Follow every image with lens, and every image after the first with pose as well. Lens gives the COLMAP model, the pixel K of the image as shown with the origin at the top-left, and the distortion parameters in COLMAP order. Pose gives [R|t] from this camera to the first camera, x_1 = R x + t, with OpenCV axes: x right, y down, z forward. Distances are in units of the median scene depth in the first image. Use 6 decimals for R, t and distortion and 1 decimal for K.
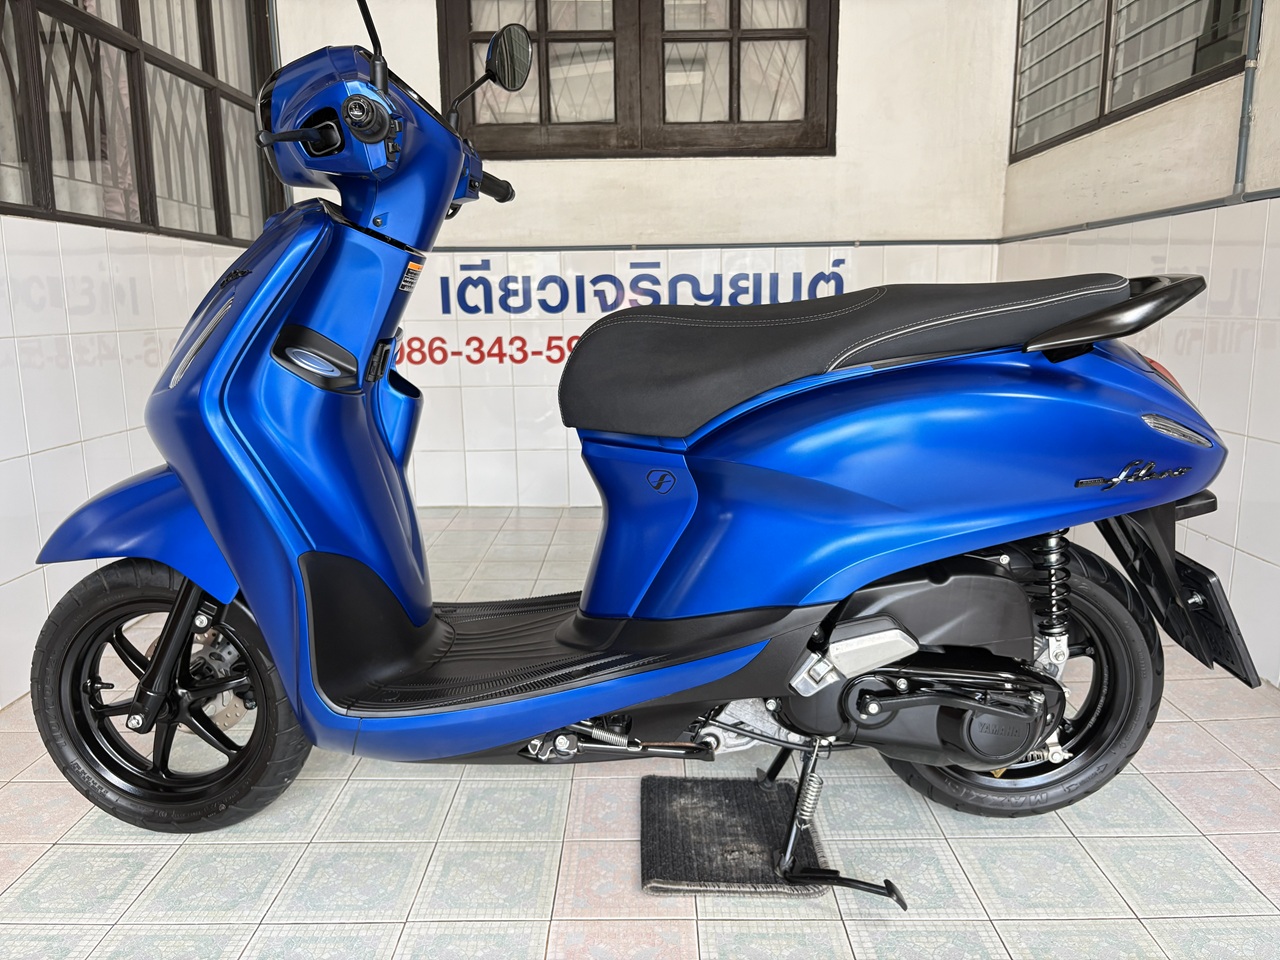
lens RADIAL K [[972.4, 0, 638.5], [0, 972.4, 484.7], [0, 0, 1]] dist [0.053058, -0.068205]
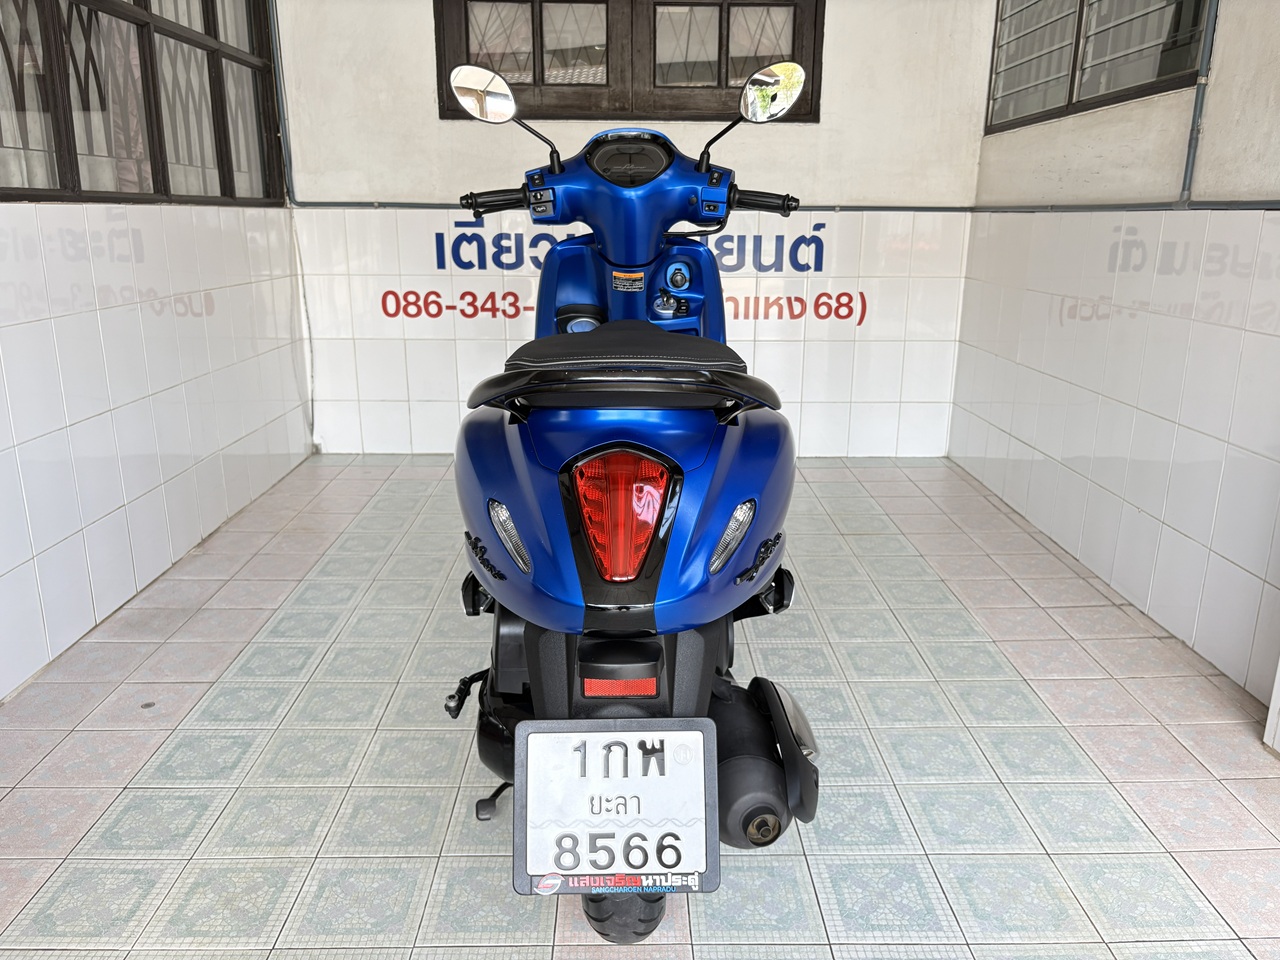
lens RADIAL K [[972.4, 0, 643.8], [0, 972.4, 478.5], [0, 0, 1]] dist [0.053058, -0.068205]
pose [[0.999455, 0.011833, 0.030812, -0.019393], [-0.014252, 0.996732, 0.079512, -0.066347], [-0.029770, -0.079908, 0.996358, -0.094045]]
